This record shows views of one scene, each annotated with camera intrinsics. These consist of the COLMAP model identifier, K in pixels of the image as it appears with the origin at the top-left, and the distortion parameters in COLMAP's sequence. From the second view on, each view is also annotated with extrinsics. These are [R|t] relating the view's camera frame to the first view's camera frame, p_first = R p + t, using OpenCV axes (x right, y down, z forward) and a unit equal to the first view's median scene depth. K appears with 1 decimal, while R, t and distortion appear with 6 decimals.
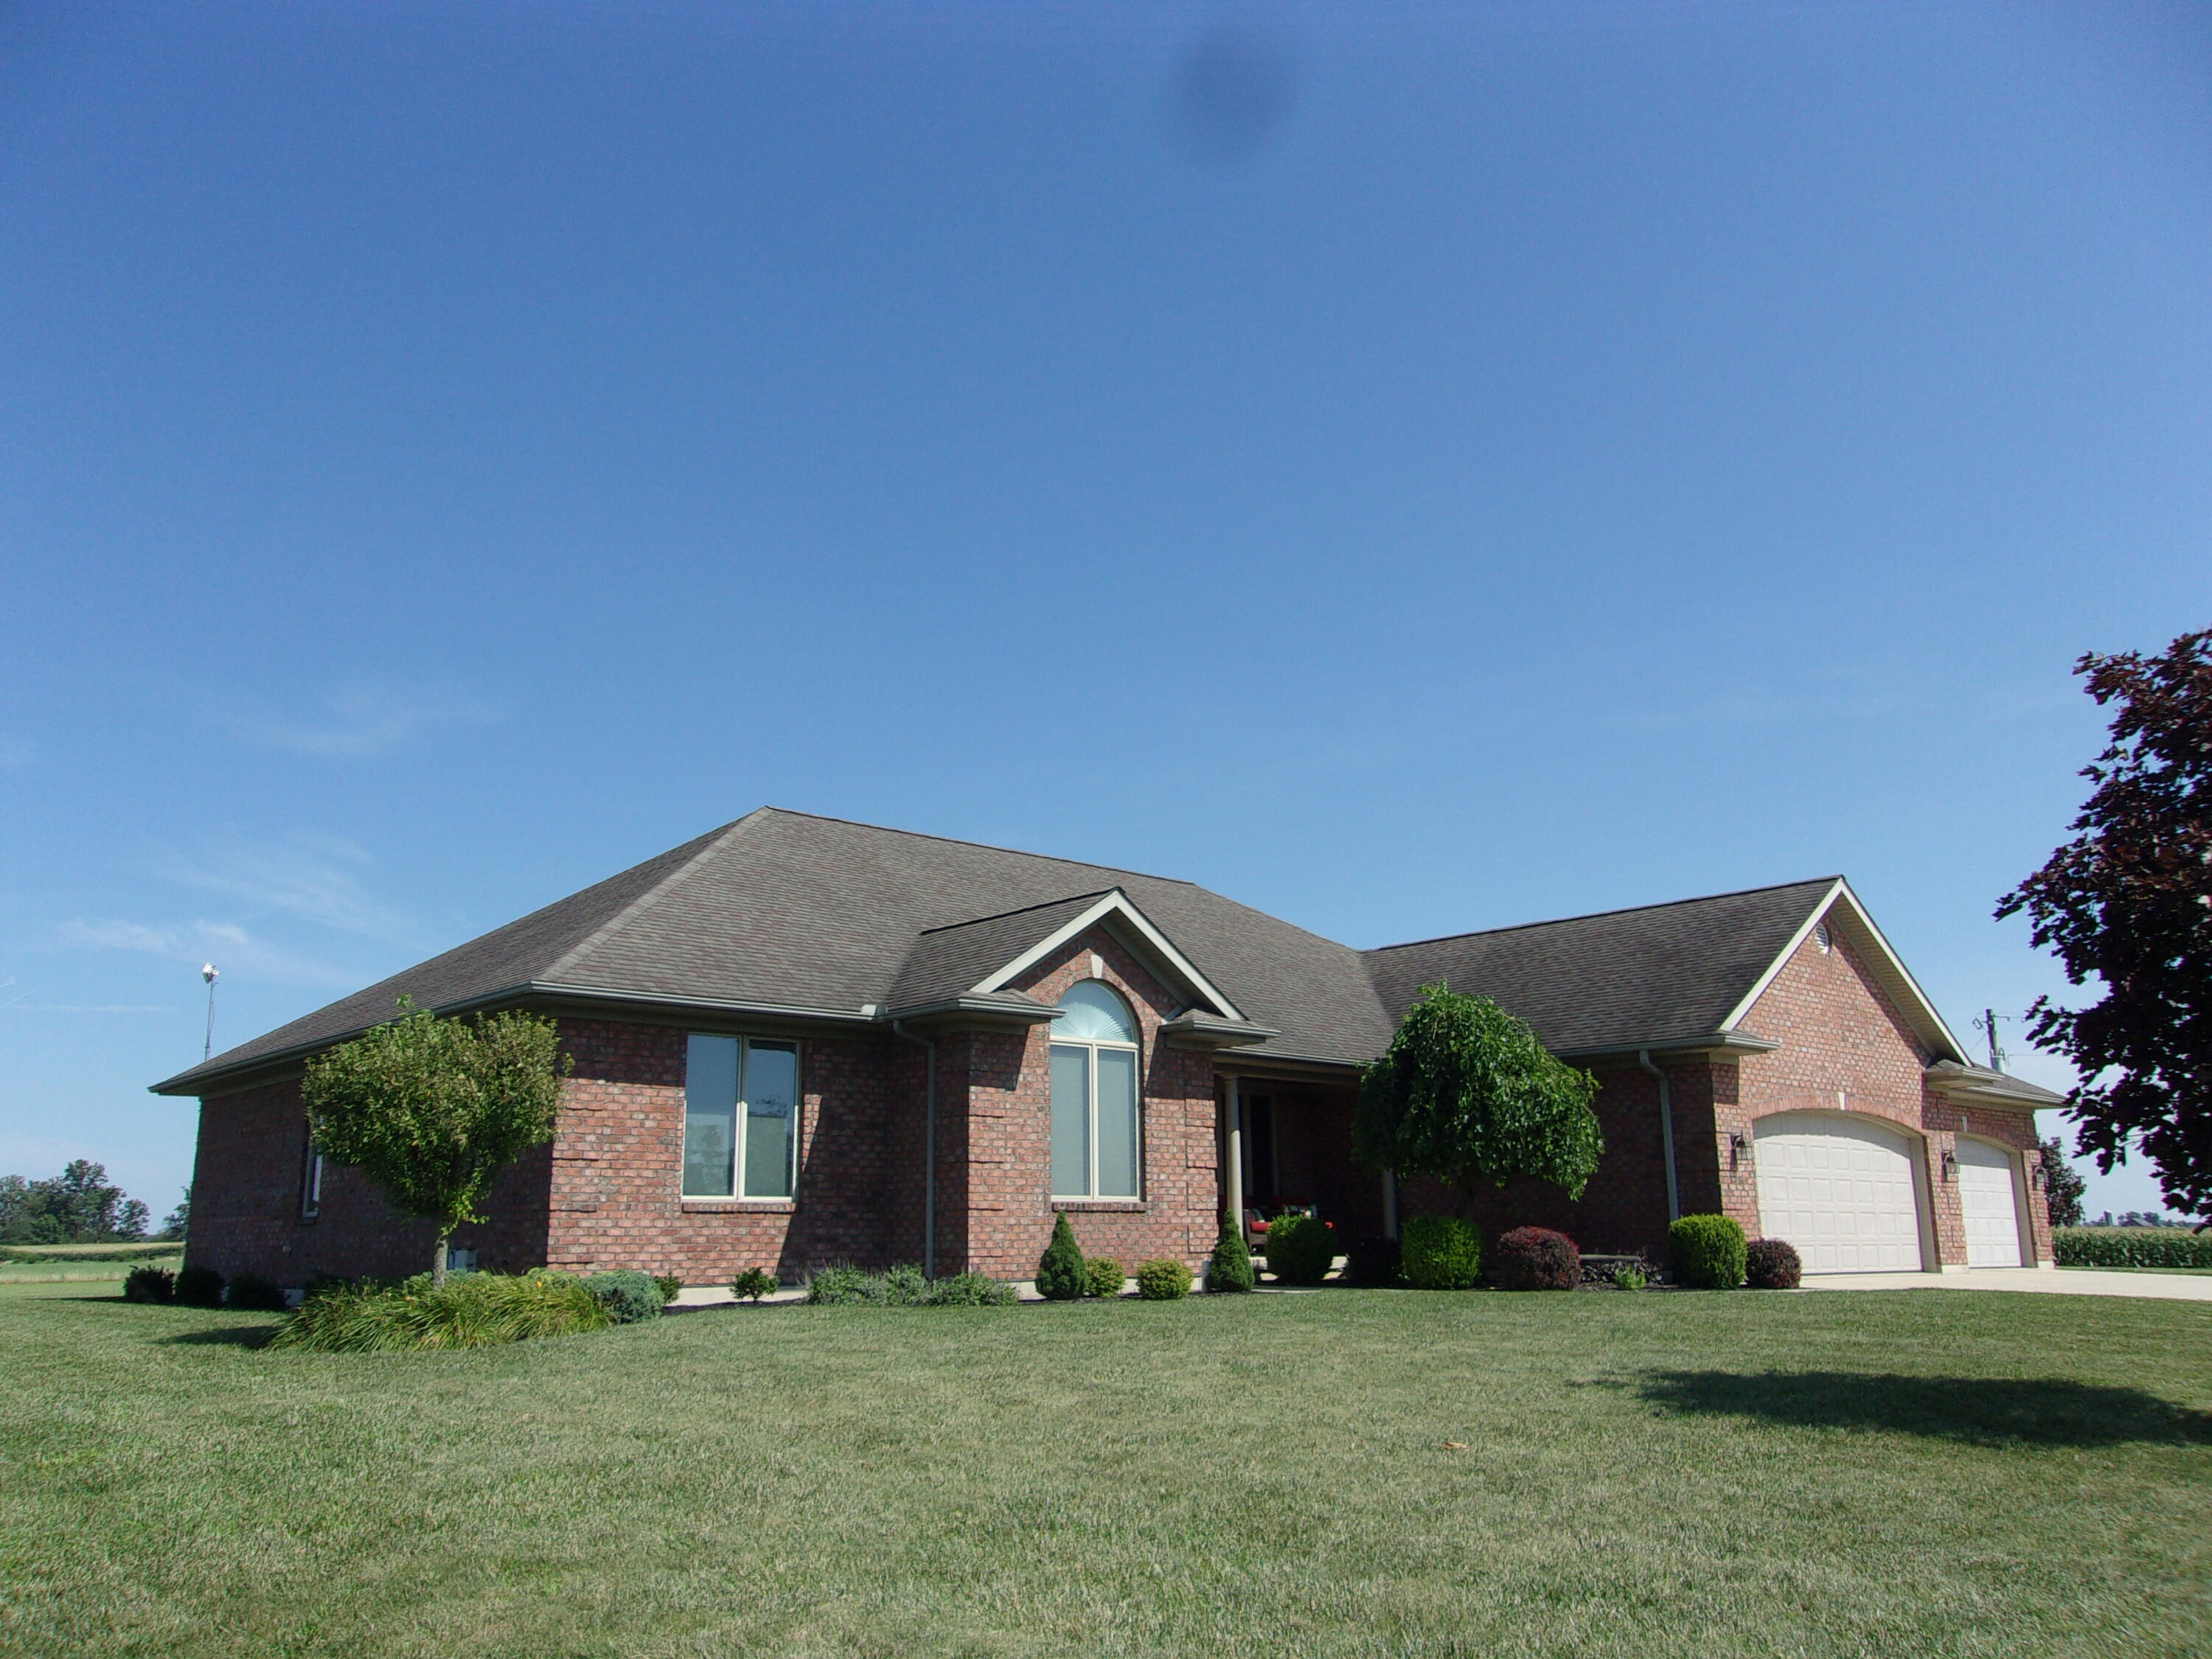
lens RADIAL K [[1686.9, 0, 1106.0], [0, 1686.9, 829.5], [0, 0, 1]] dist [0.051204, -0.114079]
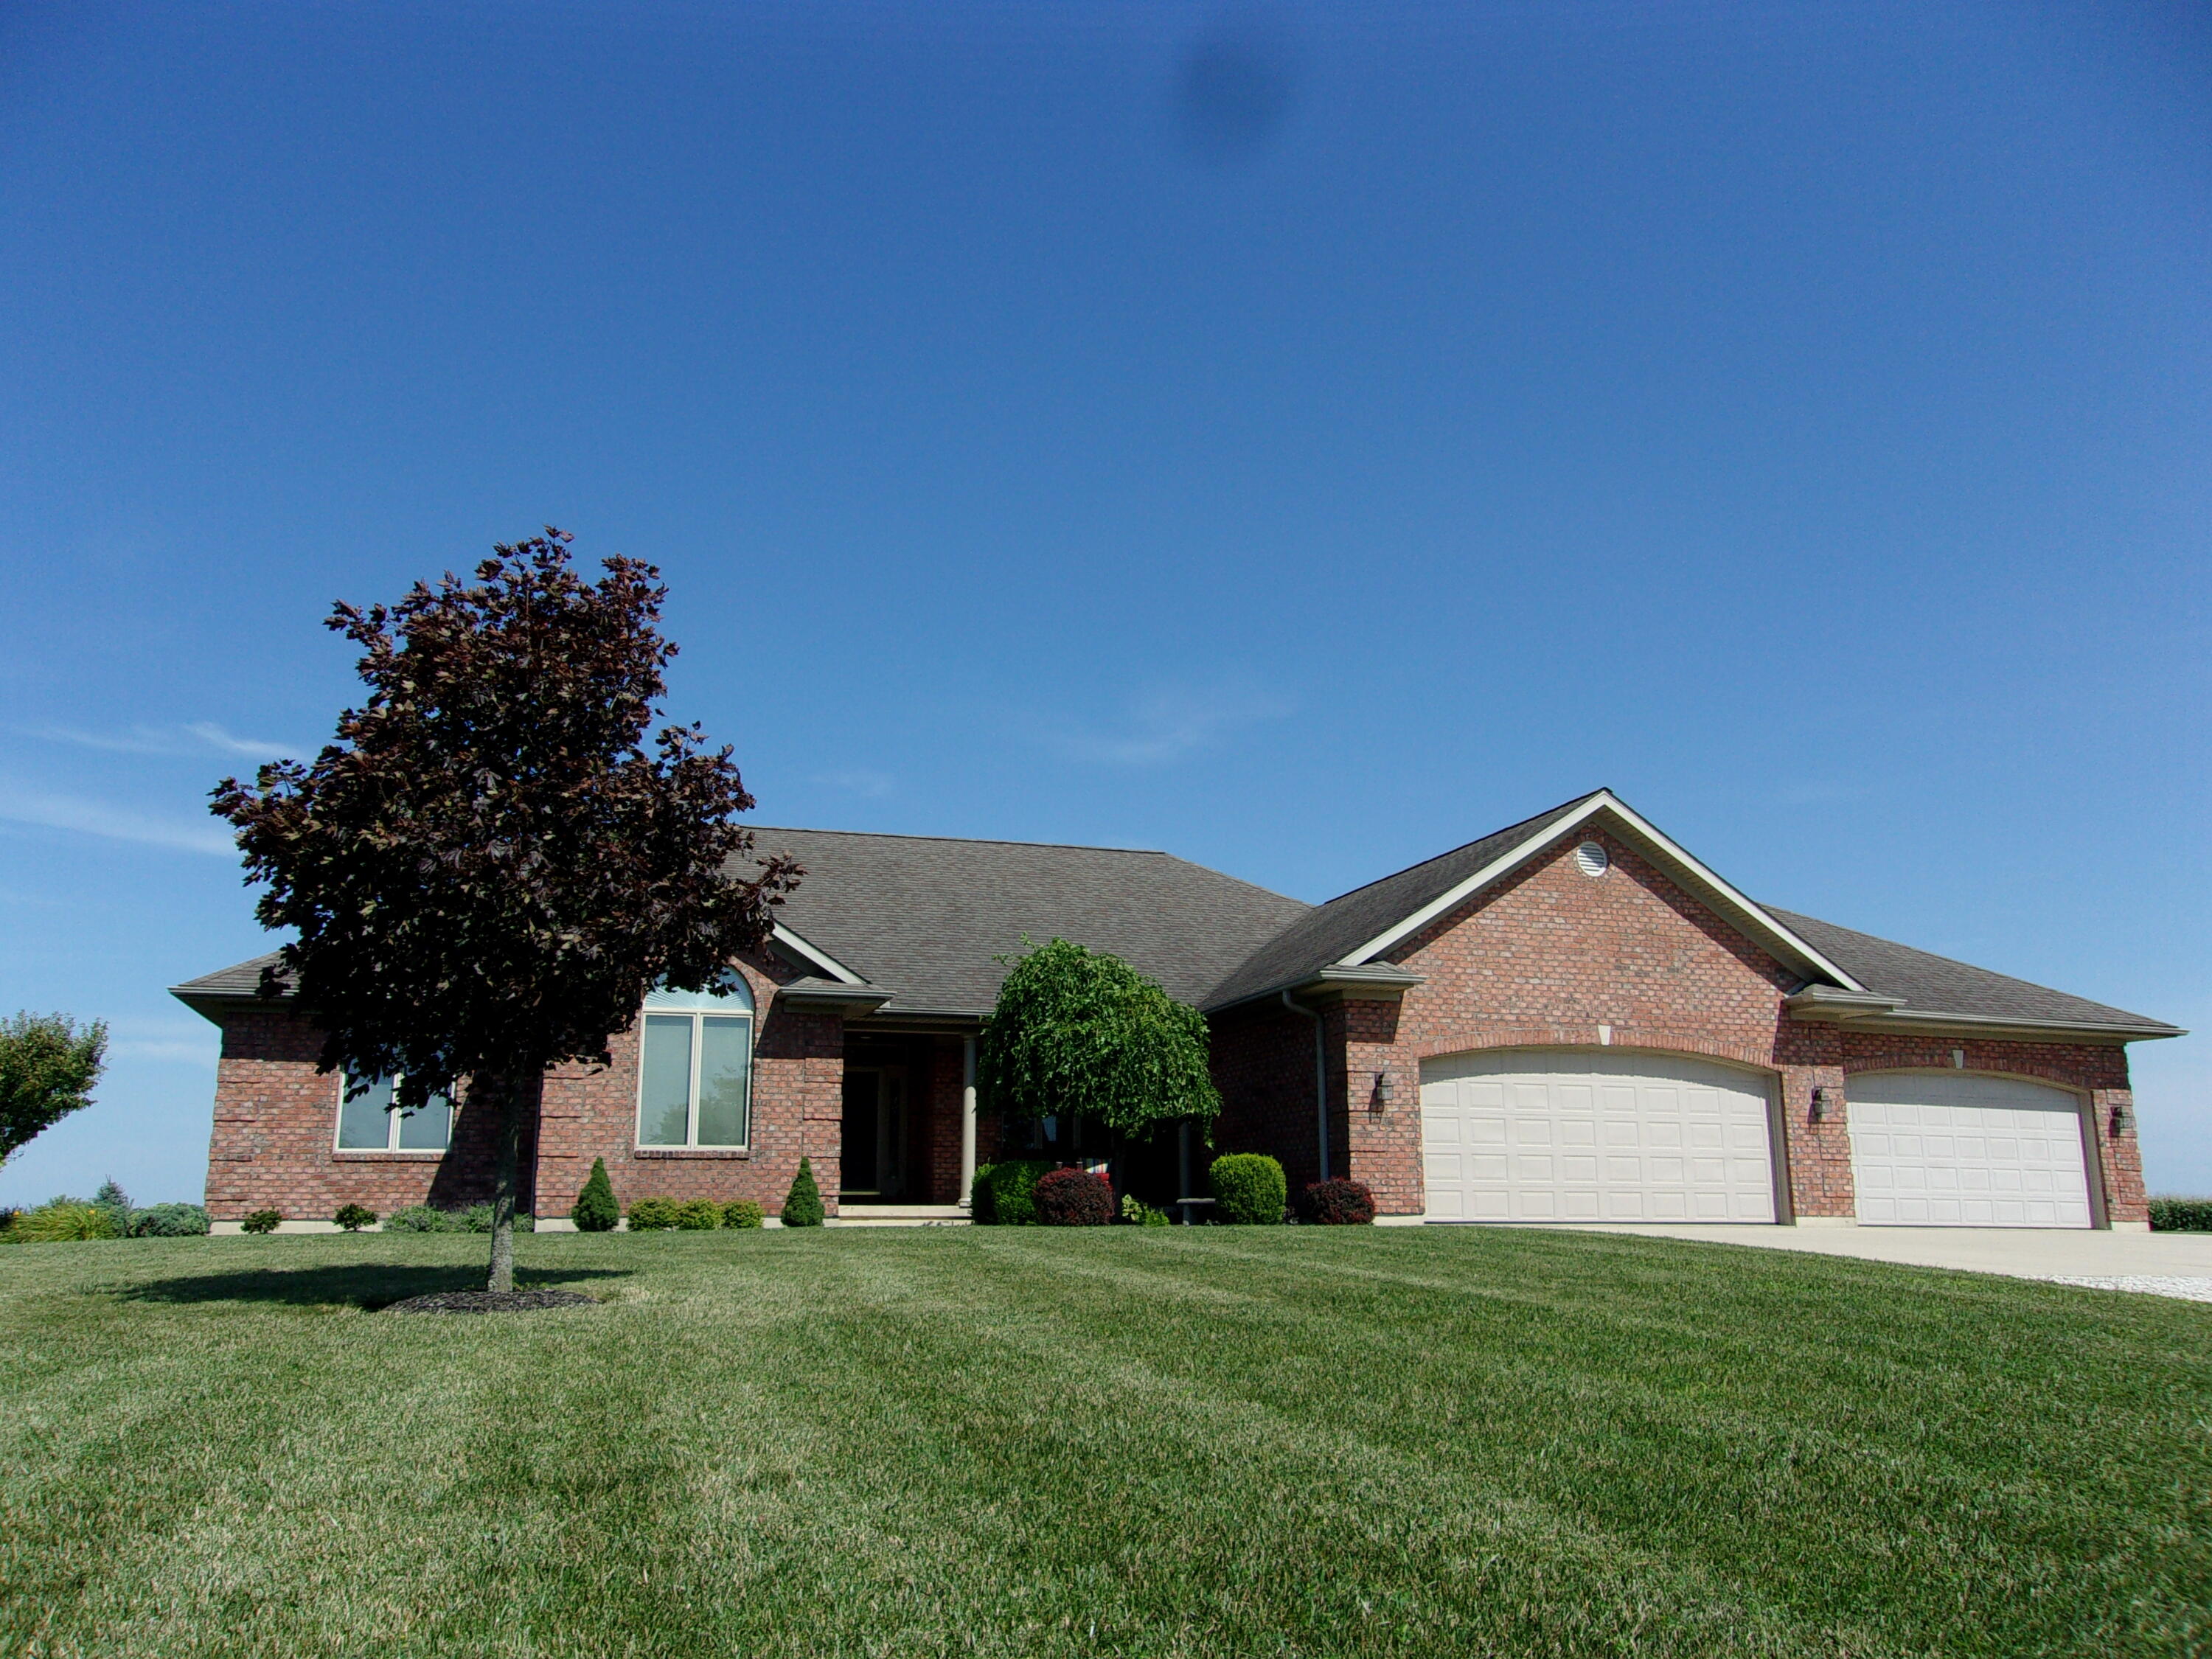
lens RADIAL K [[1662.8, 0, 1106.0], [0, 1662.8, 829.5], [0, 0, 1]] dist [0.025378, 0.008162]
pose [[0.909221, -0.091804, -0.406064, 0.704602], [0.094833, 0.995412, -0.012703, 0.044147], [0.405368, -0.026959, 0.913756, 0.088091]]
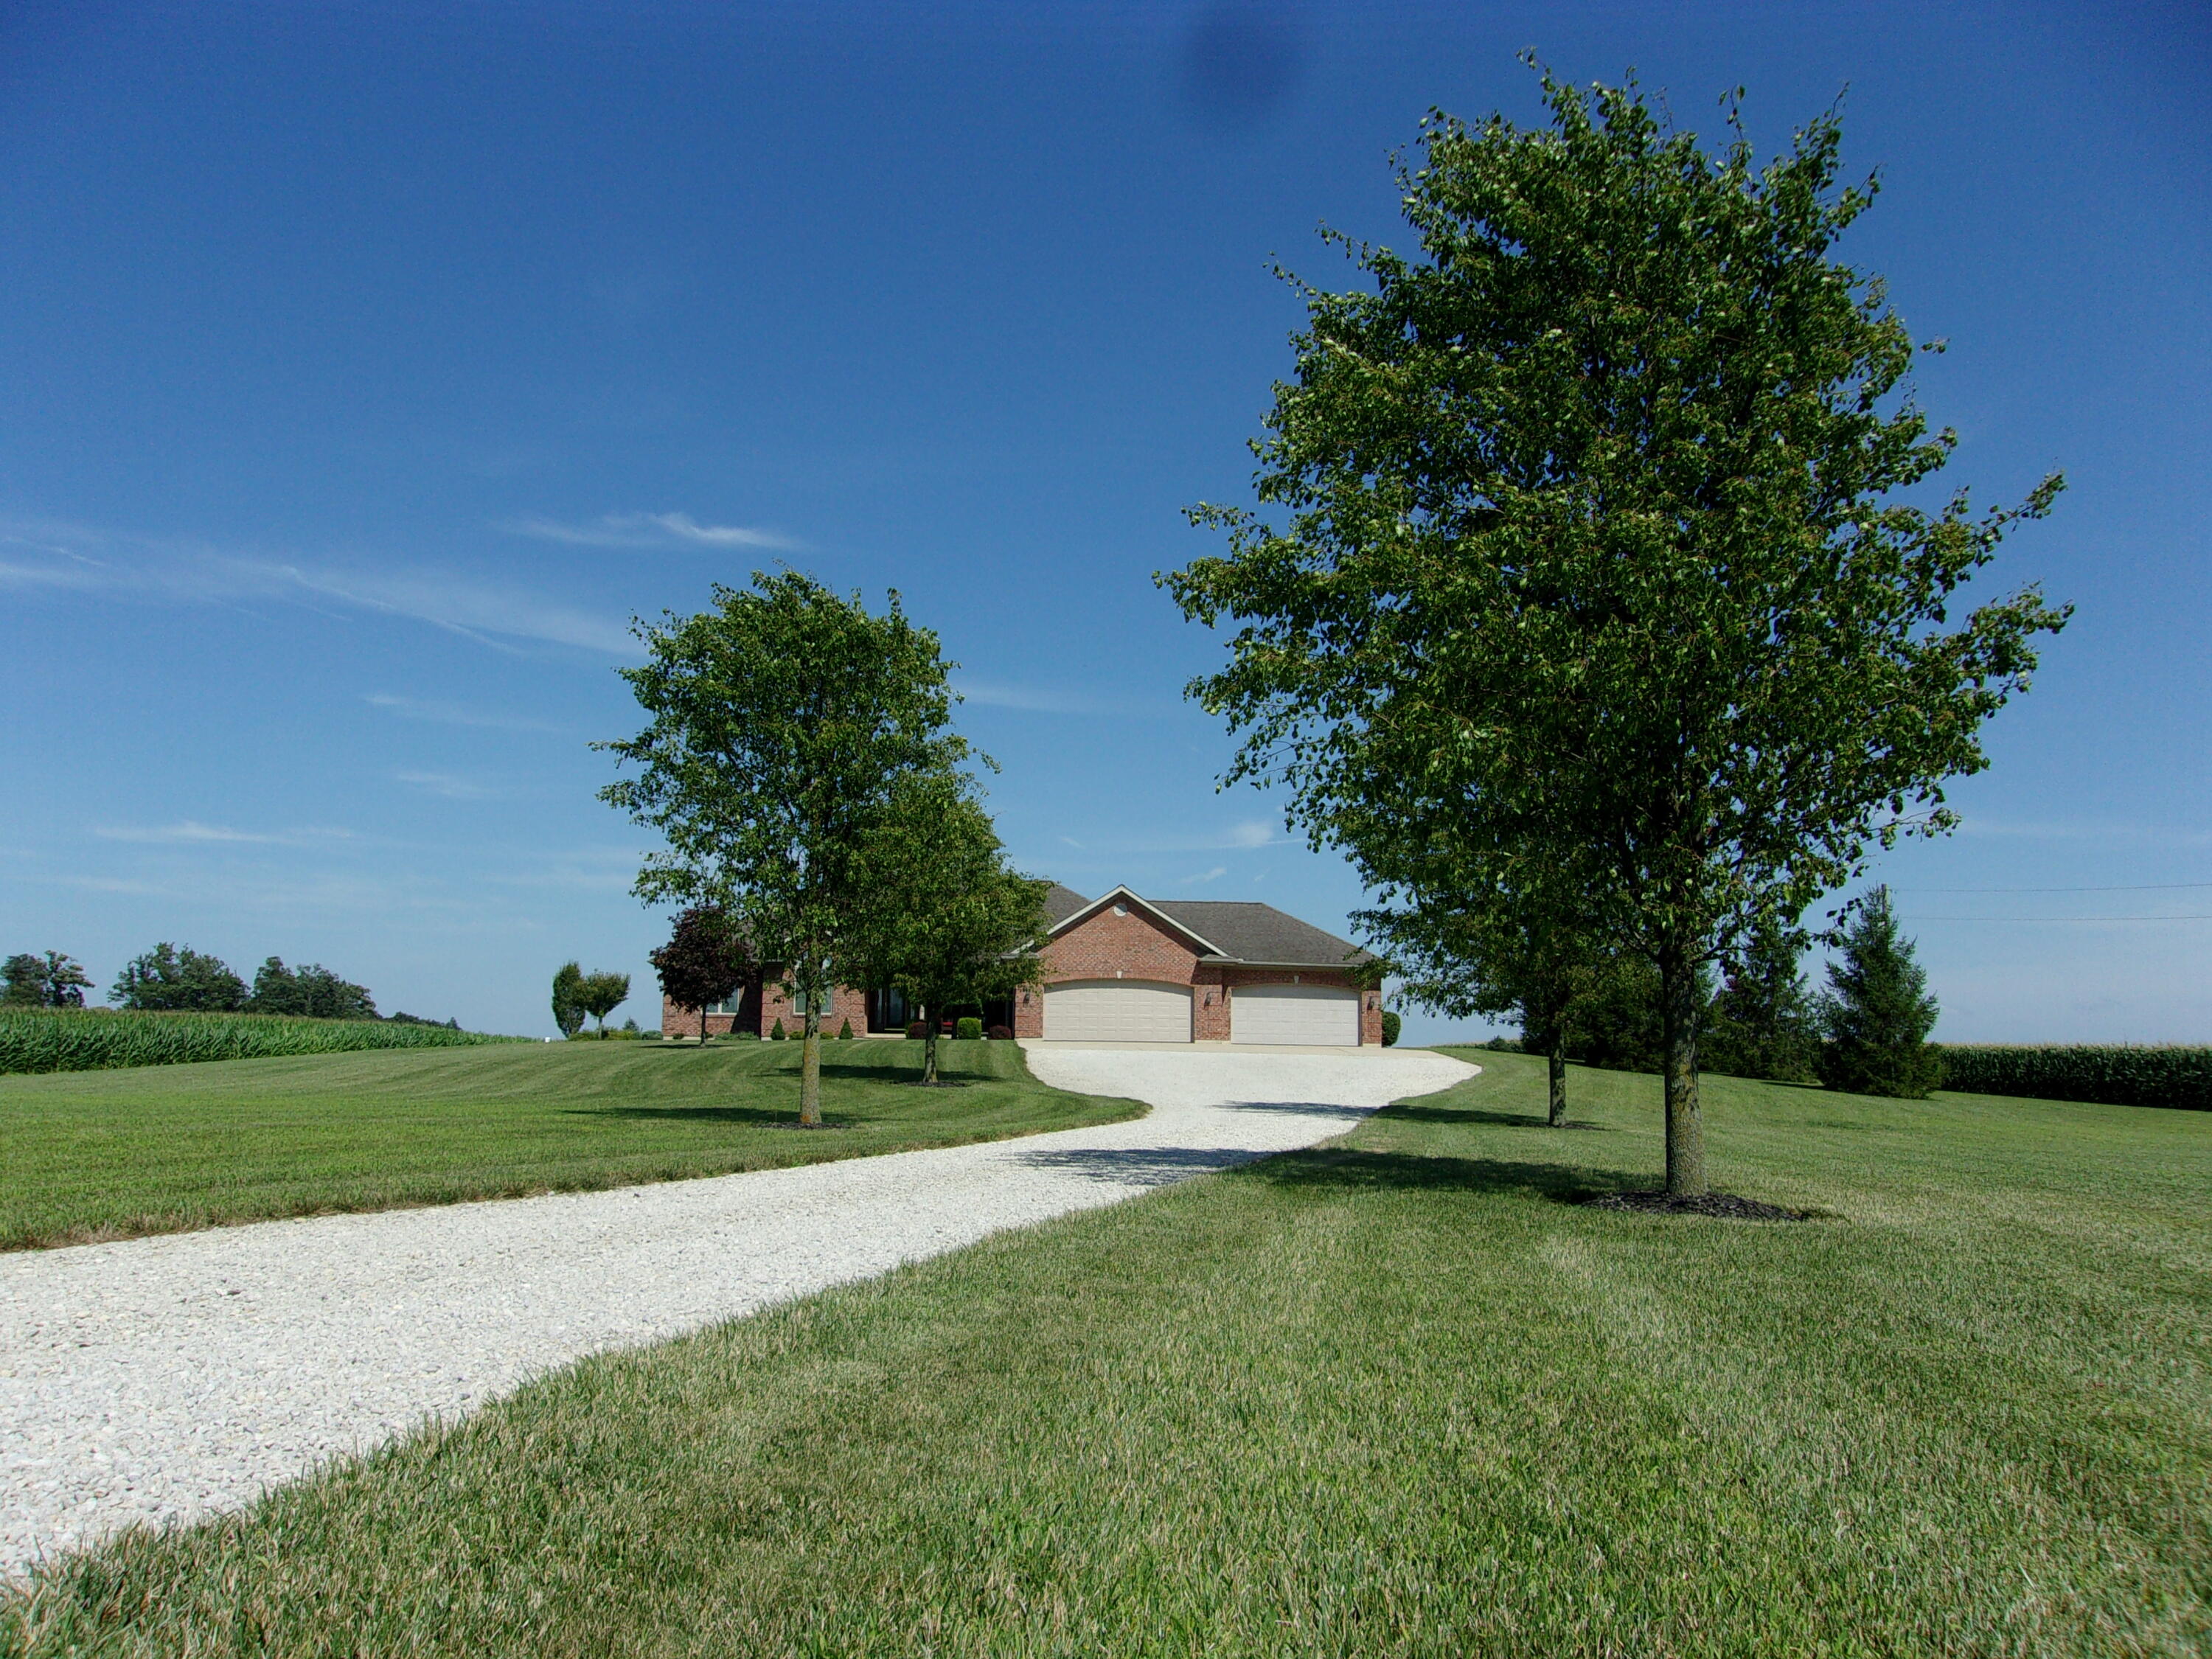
lens RADIAL K [[1584.8, 0, 1106.0], [0, 1584.8, 829.5], [0, 0, 1]] dist [-0.000243, -0.094725]
pose [[0.791272, -0.072536, -0.607147, 2.325339], [0.129410, 0.990312, 0.050343, -0.218280], [0.597614, -0.118406, 0.792993, -1.065344]]
